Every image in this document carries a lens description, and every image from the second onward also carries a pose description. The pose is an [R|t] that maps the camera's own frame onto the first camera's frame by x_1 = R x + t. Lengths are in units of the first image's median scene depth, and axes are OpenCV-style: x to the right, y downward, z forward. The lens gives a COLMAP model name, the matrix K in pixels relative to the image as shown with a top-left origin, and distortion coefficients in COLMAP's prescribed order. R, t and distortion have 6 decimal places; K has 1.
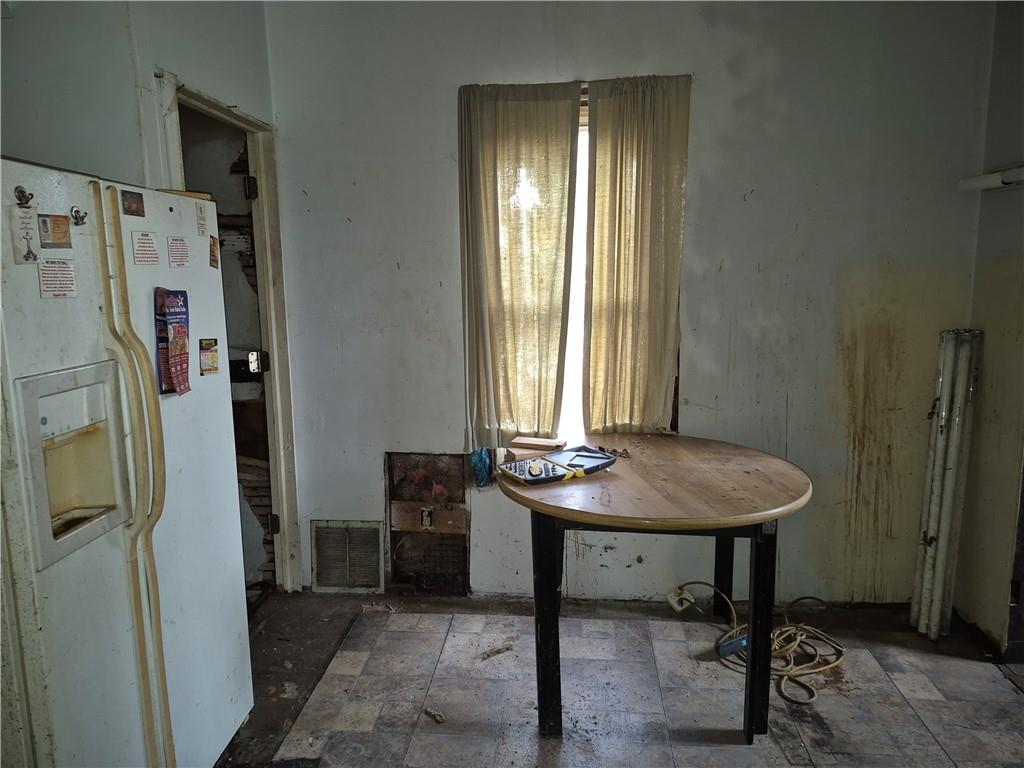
lens RADIAL K [[694.1, 0, 495.9], [0, 694.1, 388.4], [0, 0, 1]] dist [0.089943, -0.097700]
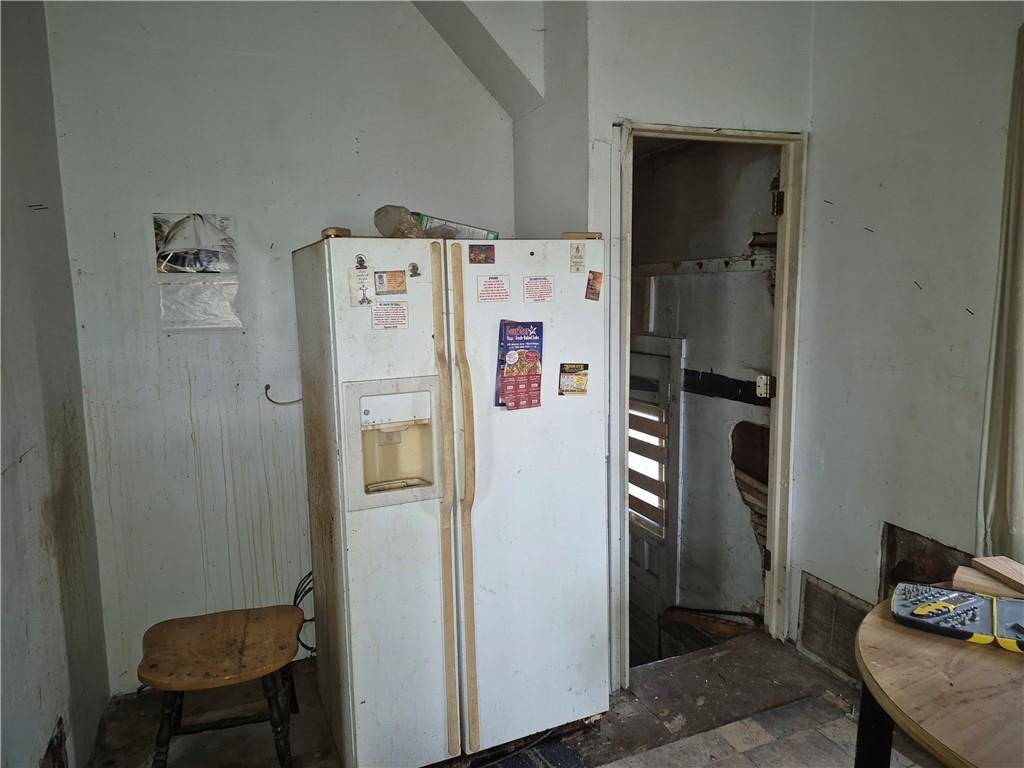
lens RADIAL K [[694.1, 0, 495.9], [0, 694.1, 388.4], [0, 0, 1]] dist [0.089943, -0.097700]
pose [[0.479446, 0.141175, -0.866142, 0.505168], [-0.133805, 0.987196, 0.086839, -0.113173], [0.867311, 0.074259, 0.492196, 0.356926]]
